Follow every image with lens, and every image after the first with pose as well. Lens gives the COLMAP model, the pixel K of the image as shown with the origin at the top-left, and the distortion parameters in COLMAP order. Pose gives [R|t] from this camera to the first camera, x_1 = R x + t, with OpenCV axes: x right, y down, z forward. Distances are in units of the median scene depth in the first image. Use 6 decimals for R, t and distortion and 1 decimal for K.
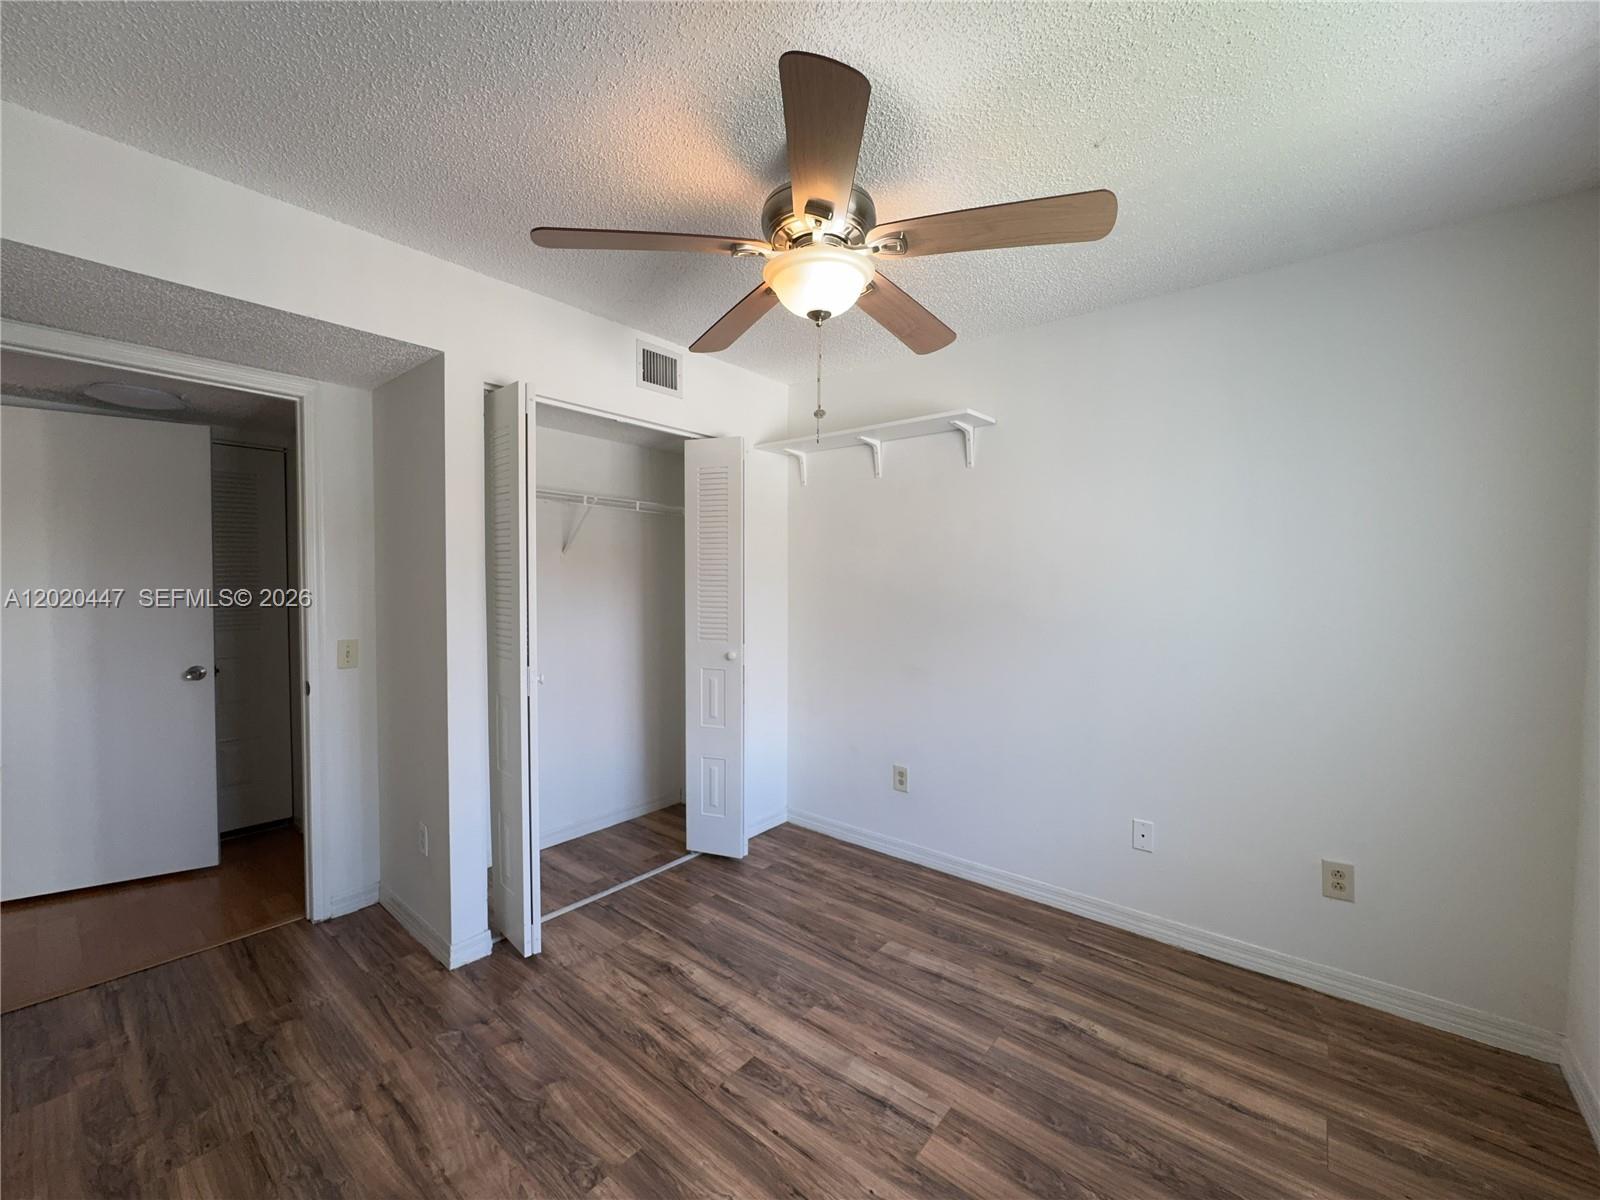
lens RADIAL K [[638.7, 0, 800.0], [0, 638.7, 600.0], [0, 0, 1]] dist [-0.002230, 0.000516]
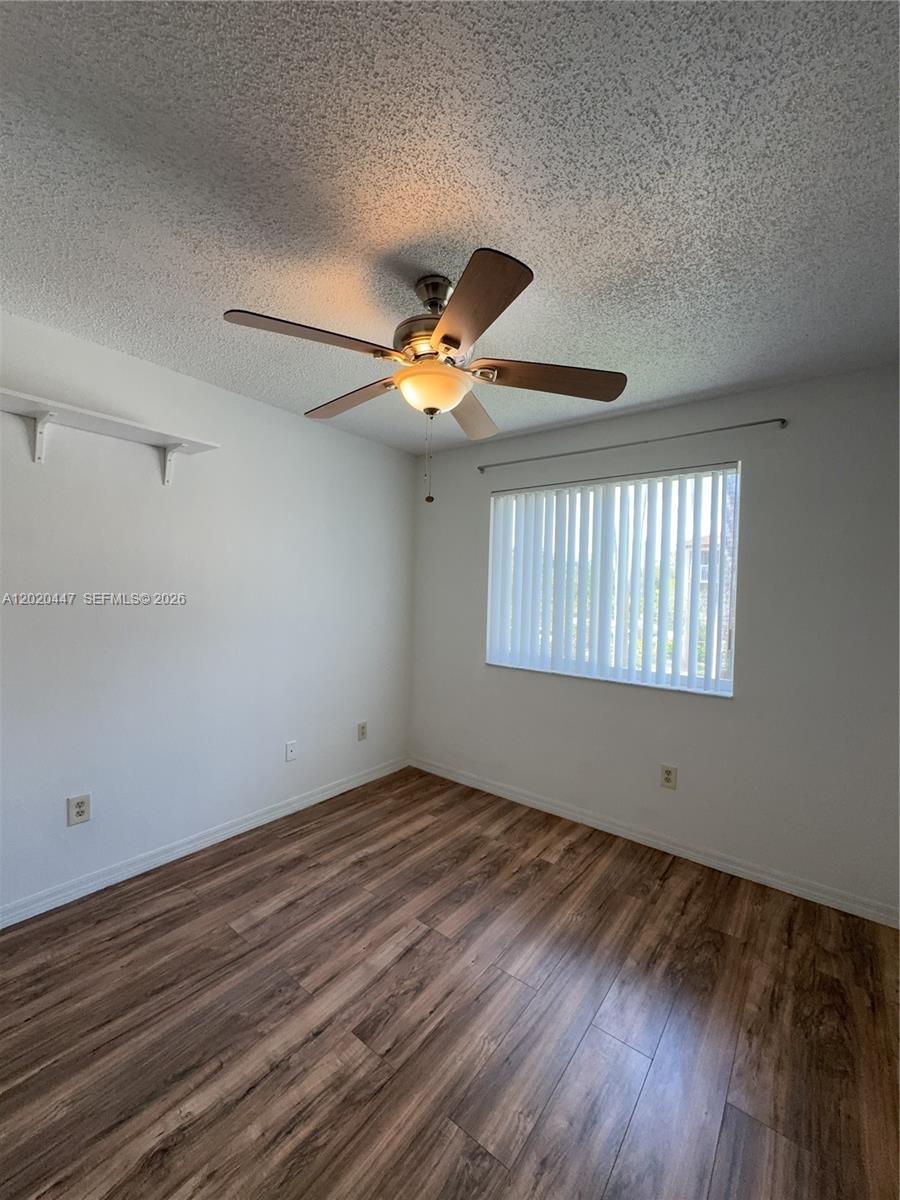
lens RADIAL K [[479.1, 0, 450.0], [0, 479.1, 600.0], [0, 0, 1]] dist [-0.002230, 0.000516]
pose [[-0.020862, -0.027121, 0.999414, -0.847932], [0.002507, 0.999627, 0.027179, -0.050975], [-0.999779, 0.003073, -0.020787, 0.811152]]
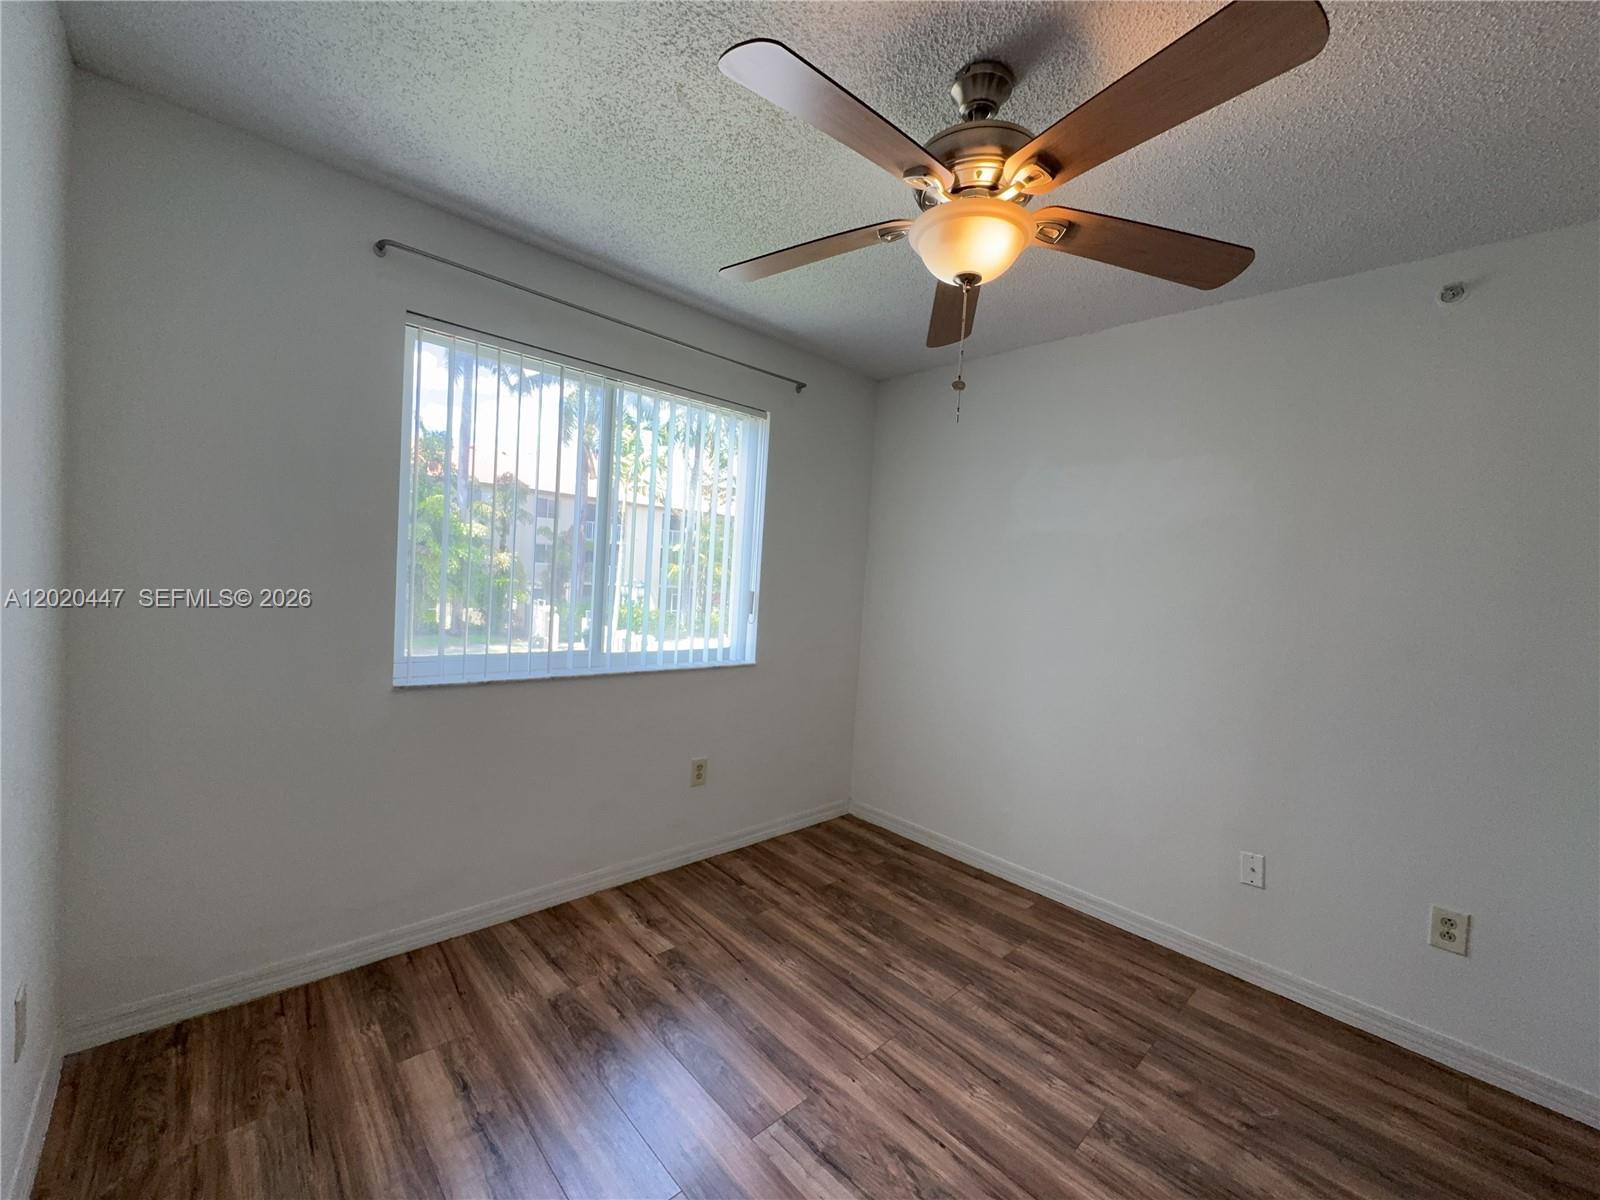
lens RADIAL K [[638.7, 0, 800.0], [0, 638.7, 600.0], [0, 0, 1]] dist [-0.002230, 0.000516]
pose [[-0.988505, -0.074976, 0.131288, 0.091442], [-0.066007, 0.995262, 0.071388, -0.038576], [-0.136018, 0.061902, -0.988771, 1.605168]]
